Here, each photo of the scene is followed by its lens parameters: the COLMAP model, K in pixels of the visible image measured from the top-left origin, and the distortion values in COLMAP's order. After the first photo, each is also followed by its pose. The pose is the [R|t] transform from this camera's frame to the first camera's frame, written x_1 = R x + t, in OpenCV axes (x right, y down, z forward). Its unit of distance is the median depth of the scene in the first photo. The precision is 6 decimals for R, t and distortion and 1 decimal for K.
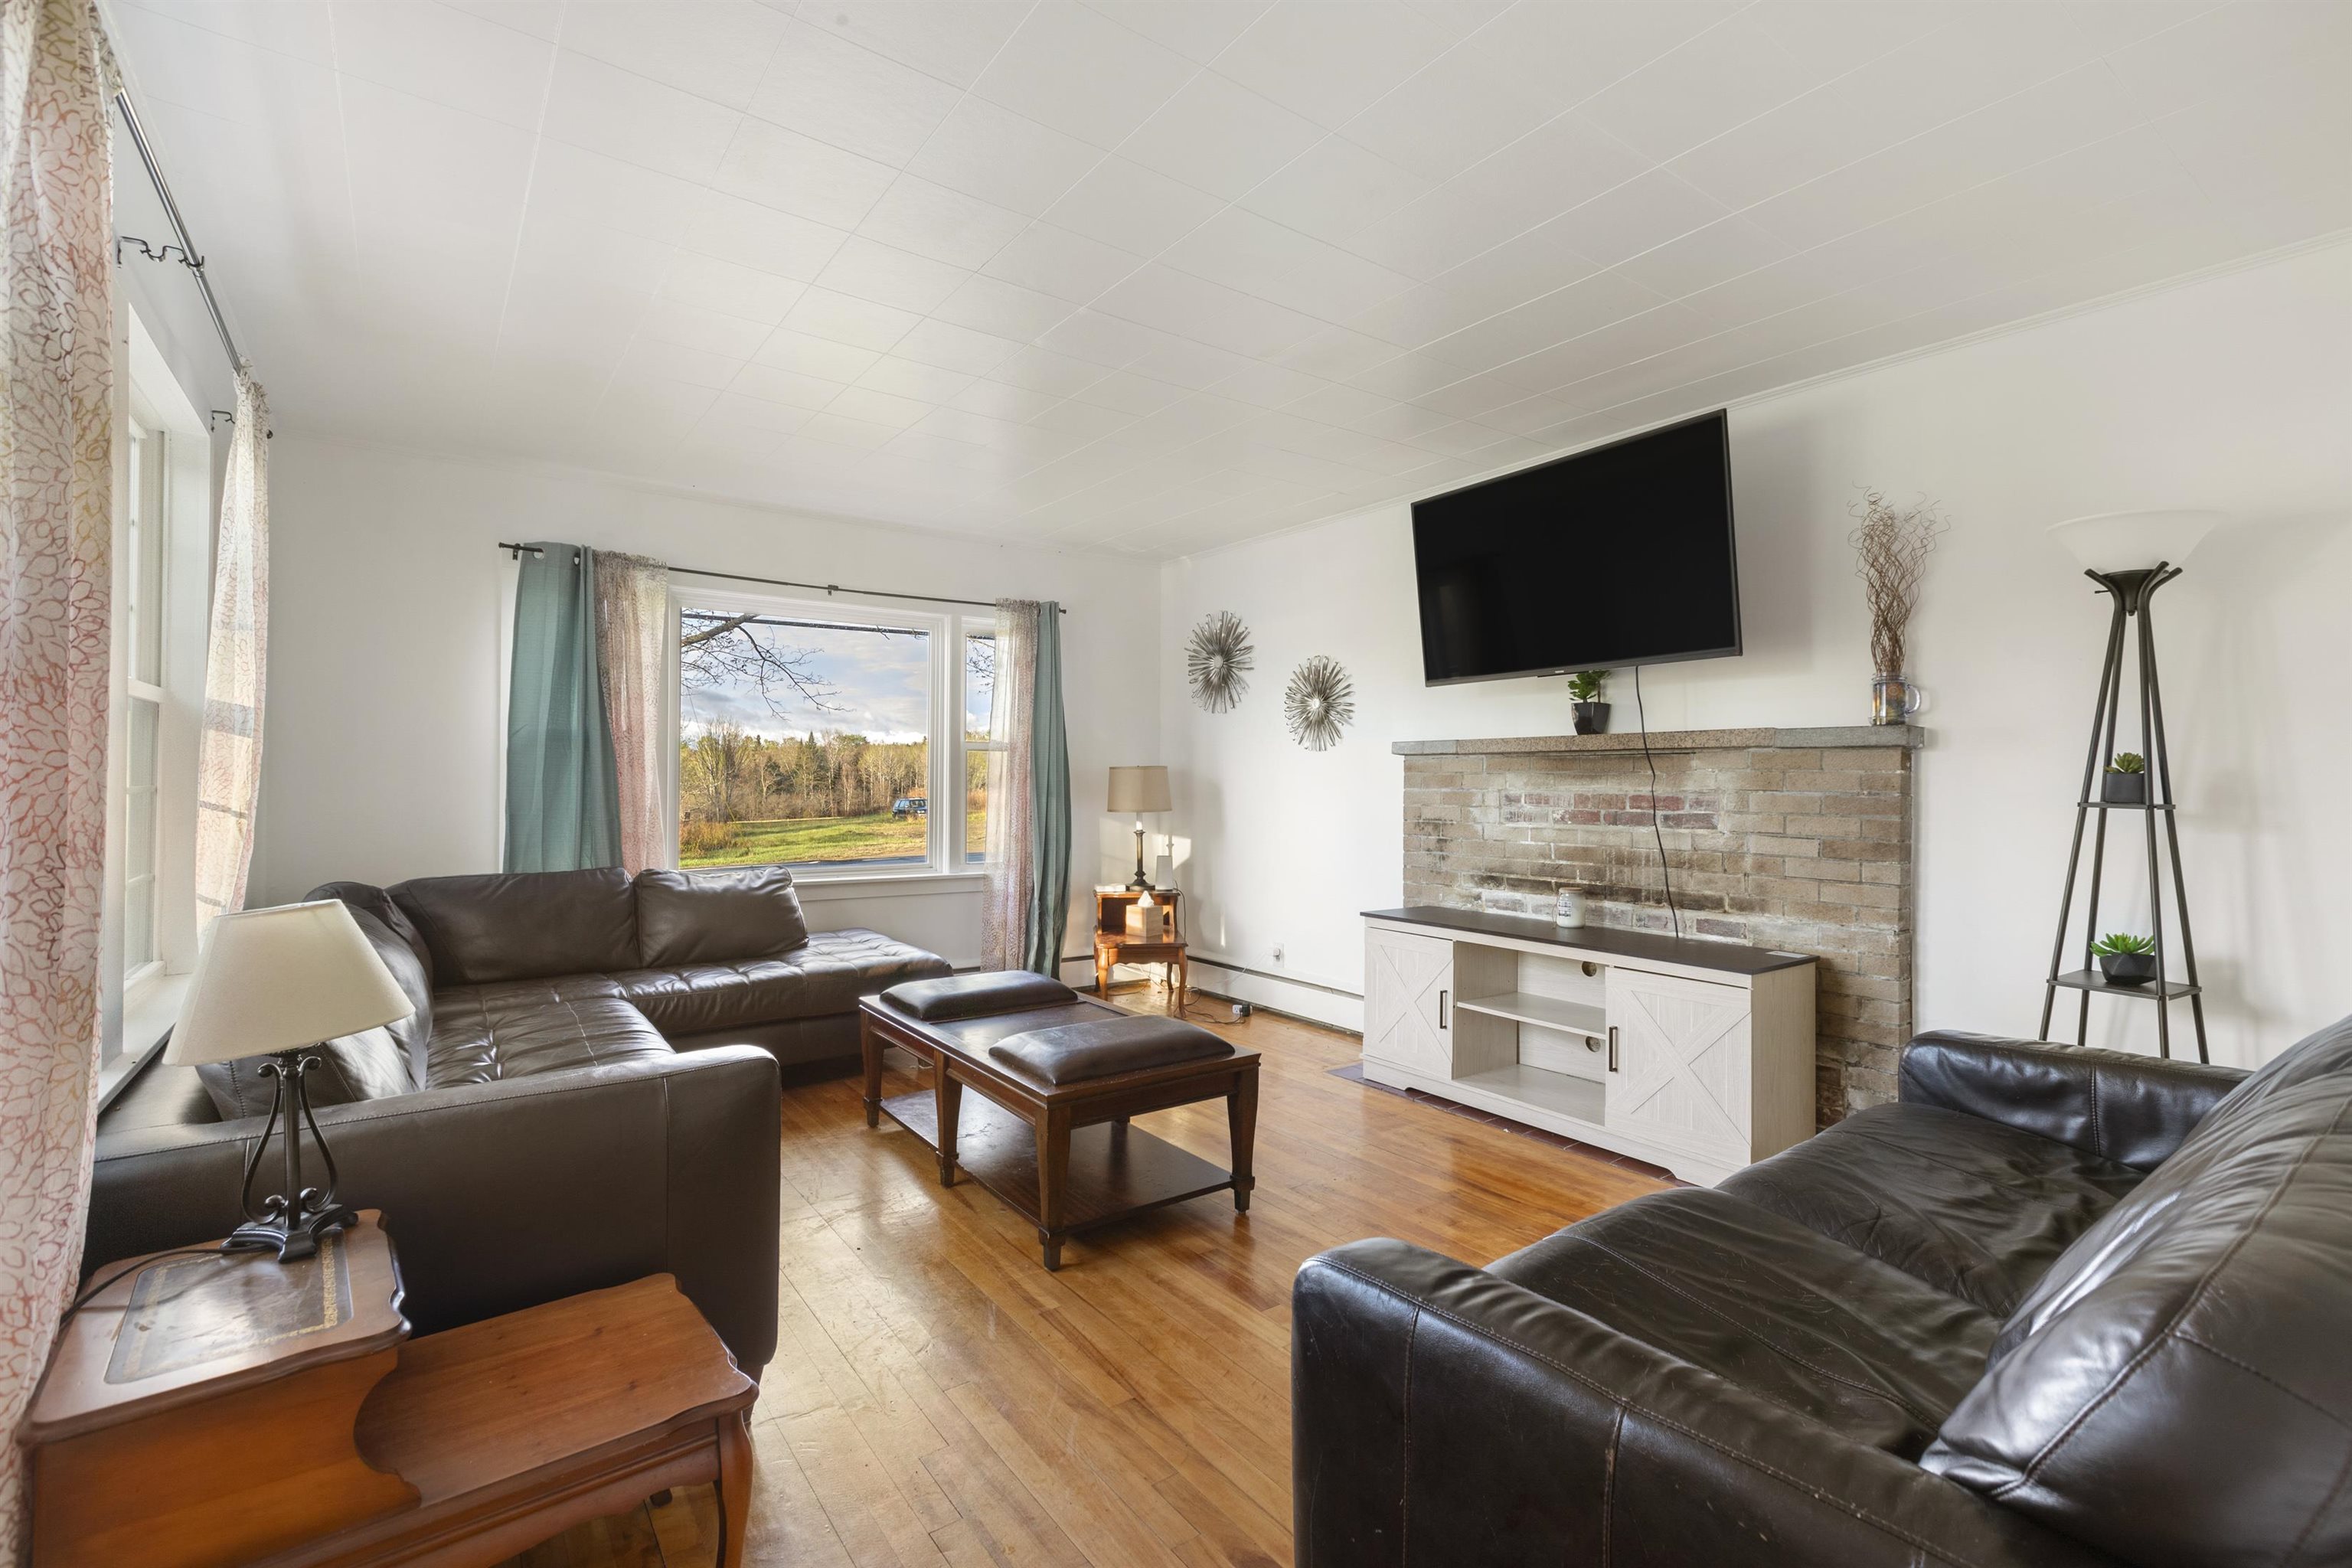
lens RADIAL K [[1063.7, 0, 1176.0], [0, 1063.7, 784.0], [0, 0, 1]] dist [0.000675, -0.000228]
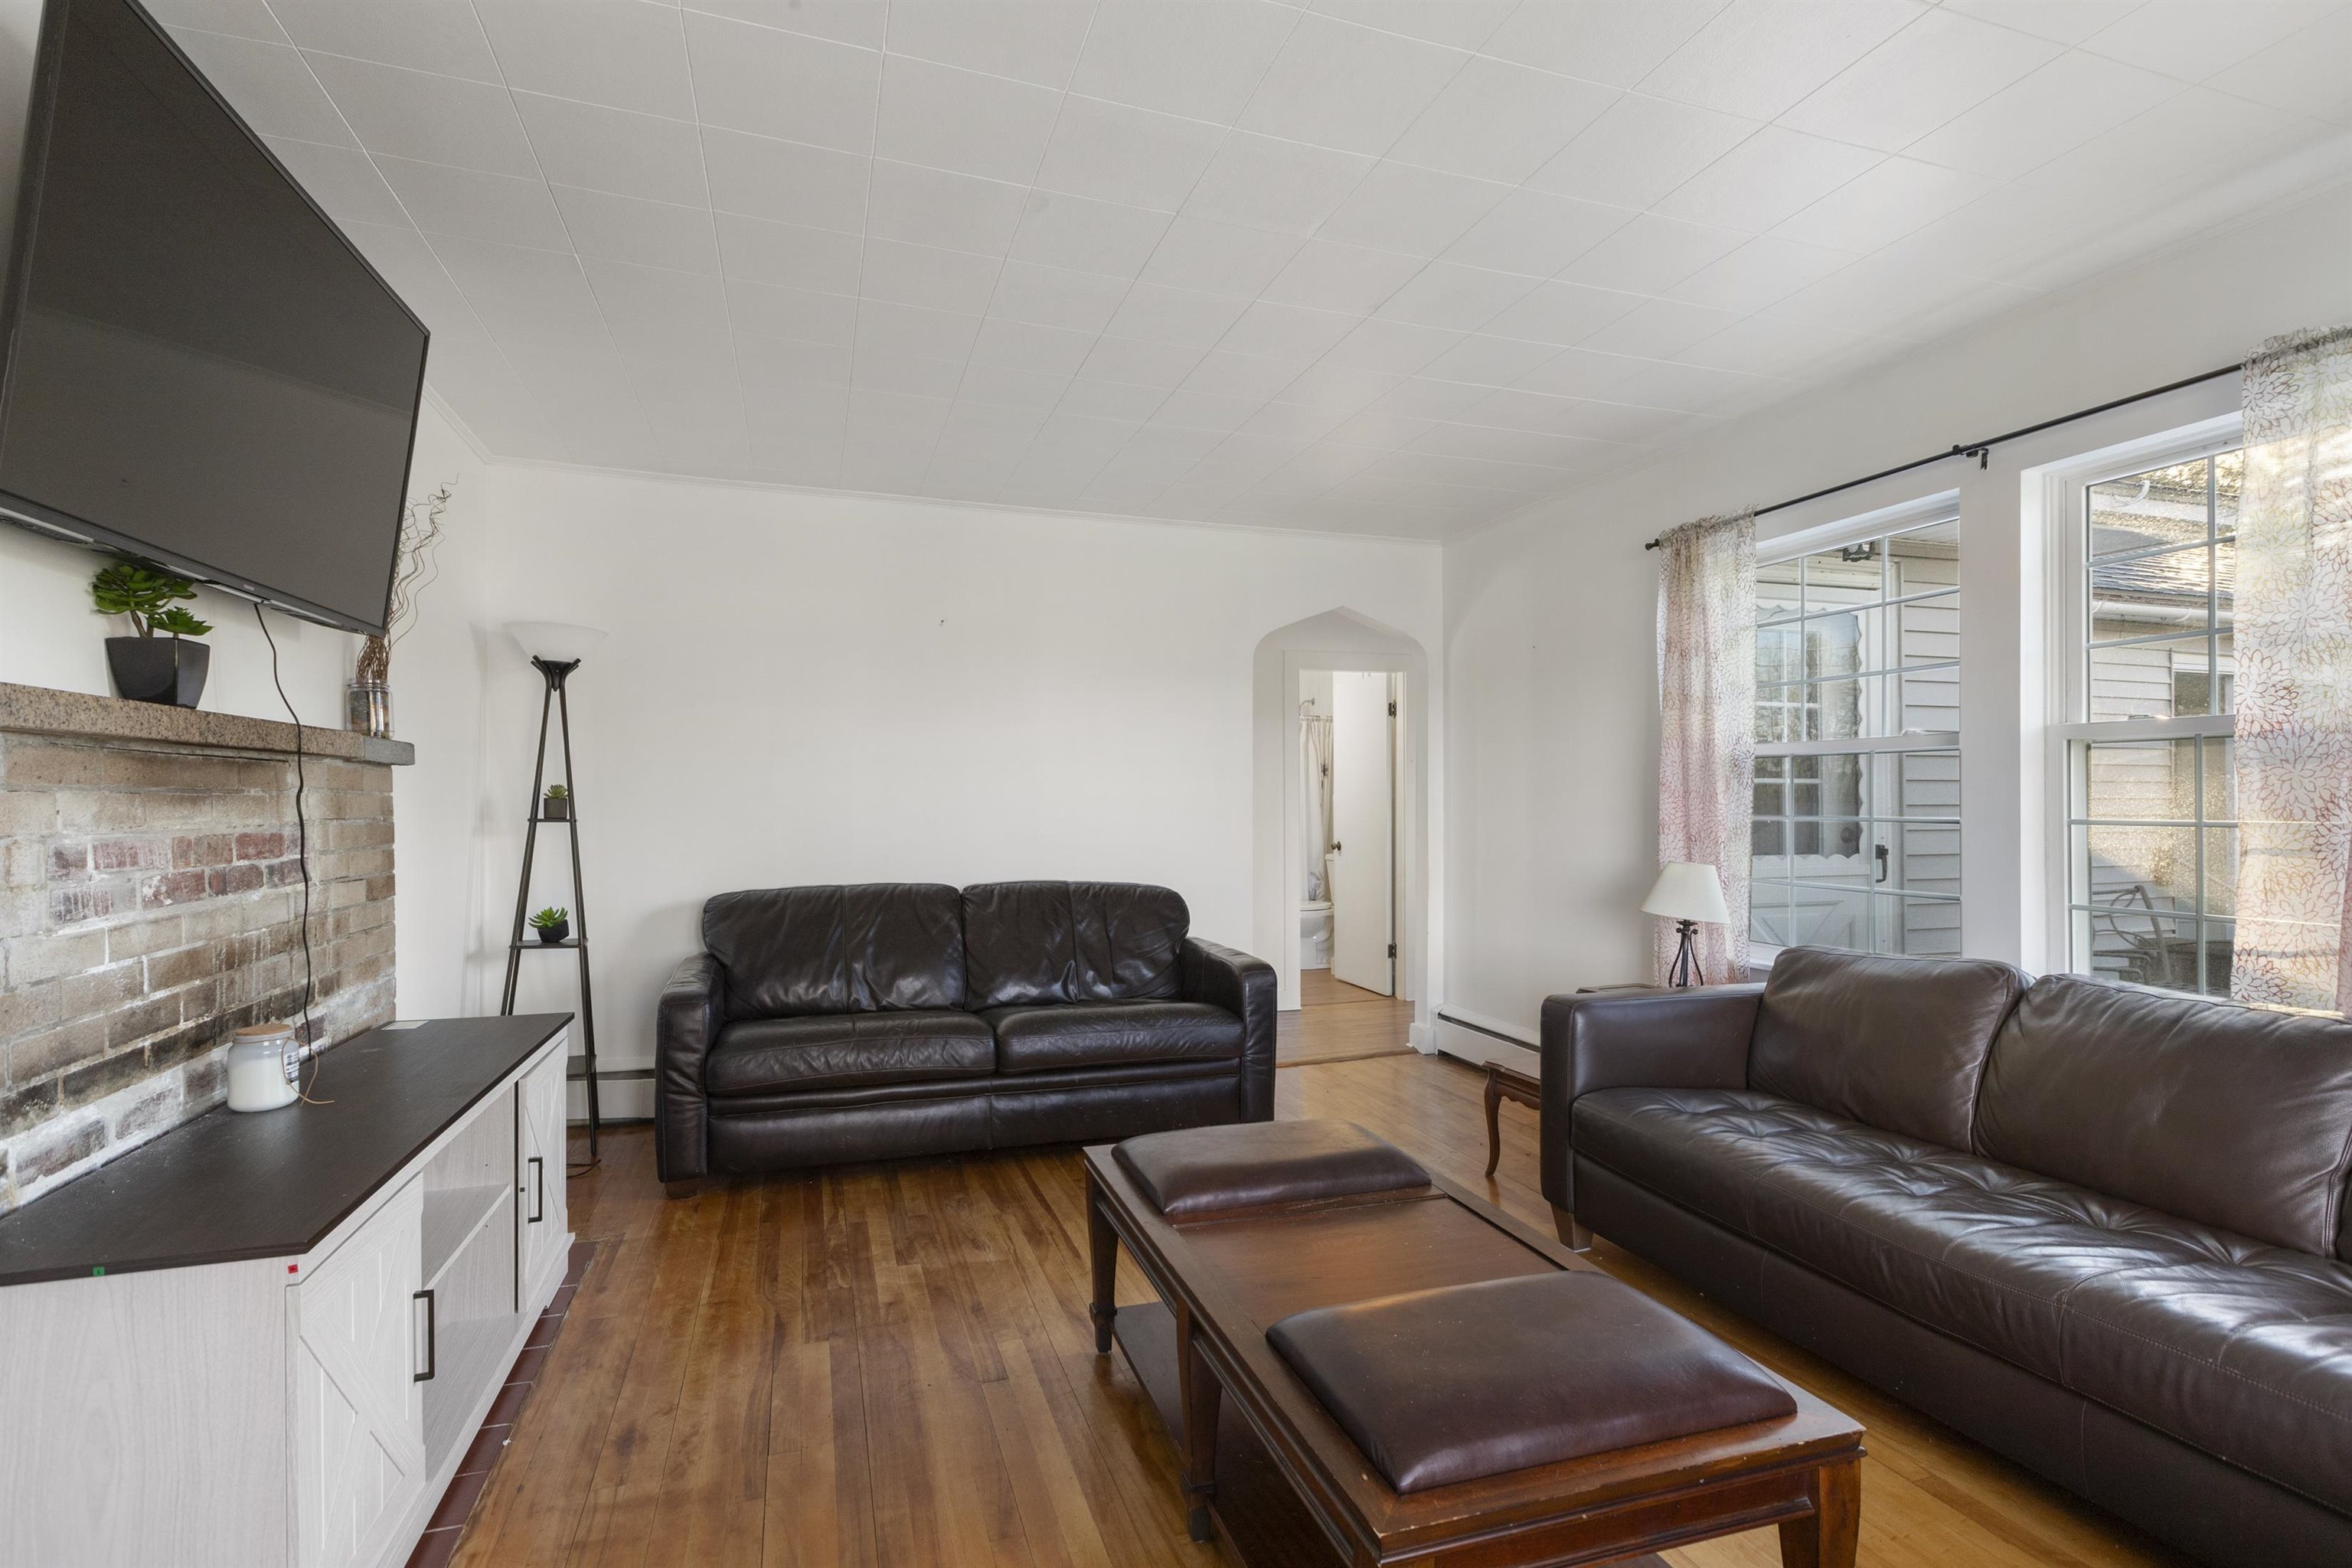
lens RADIAL K [[1063.7, 0, 1176.0], [0, 1063.7, 784.0], [0, 0, 1]] dist [0.000675, -0.000228]
pose [[-0.956590, -0.006277, 0.291369, -0.155359], [-0.010492, 0.999862, -0.012908, -0.011379], [-0.291247, -0.015405, -0.956524, 1.223468]]
